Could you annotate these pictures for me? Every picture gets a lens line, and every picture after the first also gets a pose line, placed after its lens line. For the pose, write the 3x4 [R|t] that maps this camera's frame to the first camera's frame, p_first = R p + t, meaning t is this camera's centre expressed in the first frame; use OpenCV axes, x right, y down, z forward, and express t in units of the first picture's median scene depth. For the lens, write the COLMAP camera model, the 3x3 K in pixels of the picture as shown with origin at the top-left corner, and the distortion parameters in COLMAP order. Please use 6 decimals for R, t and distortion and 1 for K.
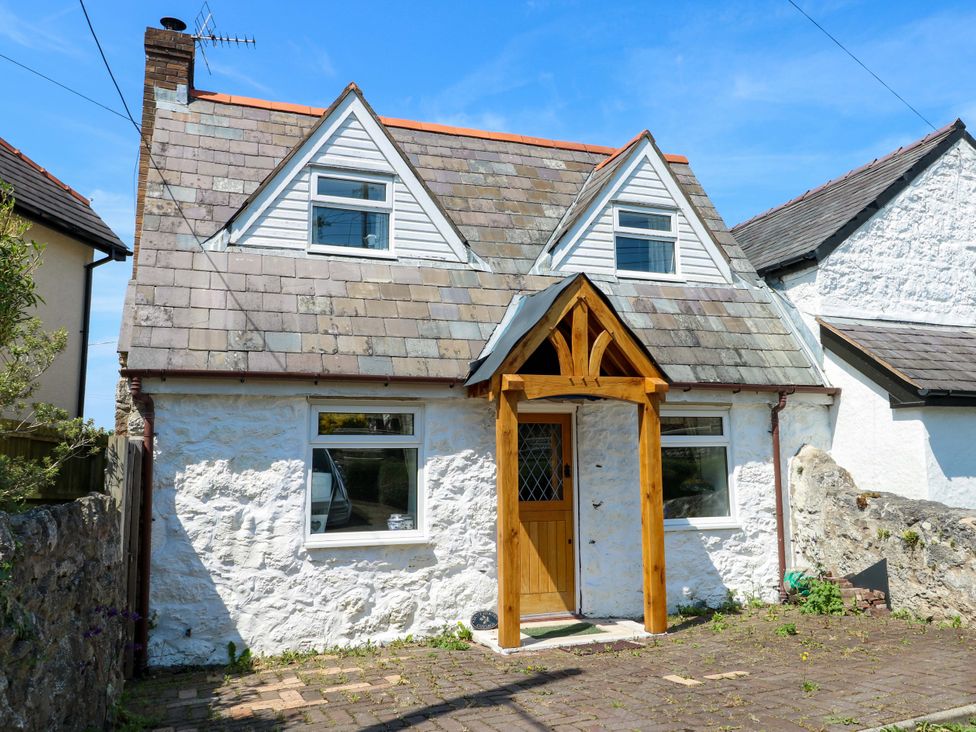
lens RADIAL K [[771.2, 0, 487.7], [0, 771.2, 343.5], [0, 0, 1]] dist [0.004496, 0.002354]
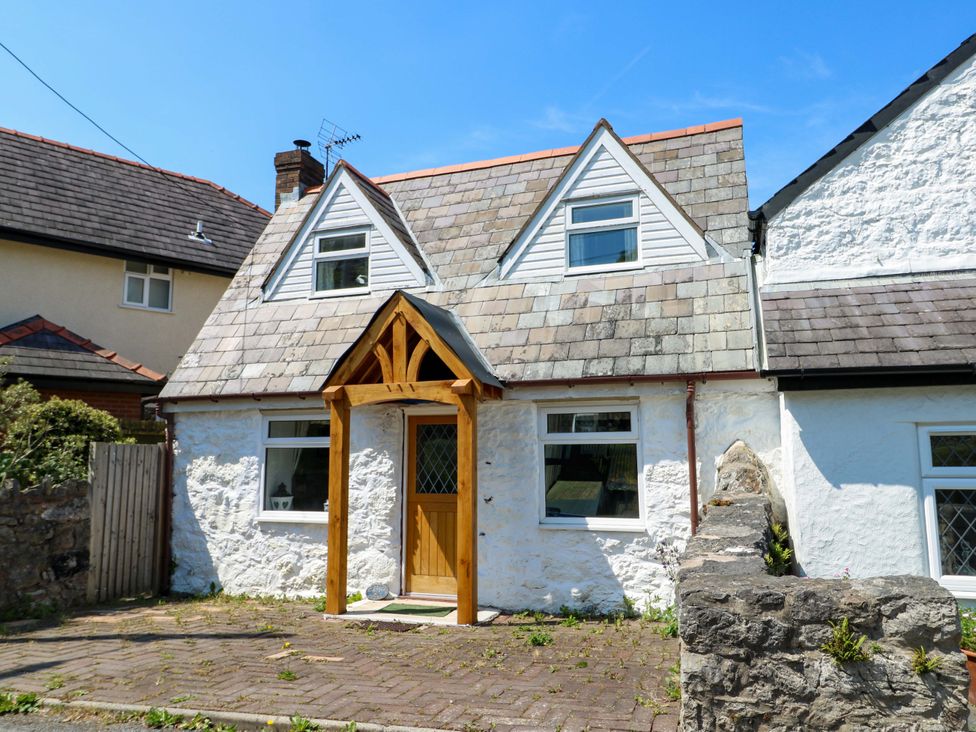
lens RADIAL K [[679.0, 0, 486.0], [0, 679.0, 359.7], [0, 0, 1]] dist [0.008176, -0.011697]
pose [[0.783767, -0.081261, -0.615715, 0.718732], [0.092118, 0.995648, -0.014144, 0.030249], [0.614185, -0.045633, 0.787842, 0.267195]]
